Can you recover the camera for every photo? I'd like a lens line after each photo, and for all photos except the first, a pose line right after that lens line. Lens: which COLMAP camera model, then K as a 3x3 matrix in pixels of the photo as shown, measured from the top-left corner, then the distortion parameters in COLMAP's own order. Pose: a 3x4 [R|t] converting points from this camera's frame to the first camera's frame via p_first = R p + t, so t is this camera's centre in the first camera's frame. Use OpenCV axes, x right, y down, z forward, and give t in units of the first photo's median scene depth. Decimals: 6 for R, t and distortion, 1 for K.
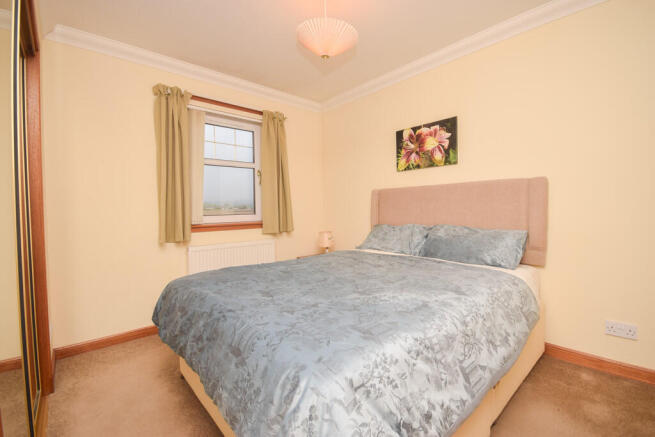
lens RADIAL K [[290.3, 0, 327.5], [0, 290.3, 218.5], [0, 0, 1]] dist [-0.000773, -0.000165]
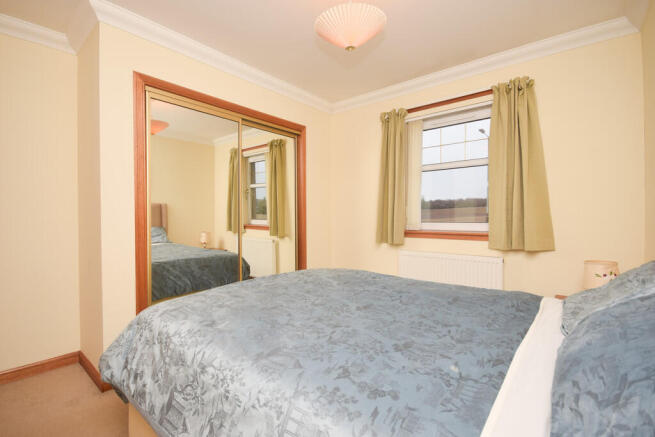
lens RADIAL K [[306.3, 0, 327.5], [0, 306.3, 218.5], [0, 0, 1]] dist [-0.003015, -0.000700]
pose [[0.139812, 0.031773, -0.989668, 0.595515], [-0.023045, 0.999319, 0.028827, -0.045226], [0.989910, 0.018776, 0.140449, 0.526722]]
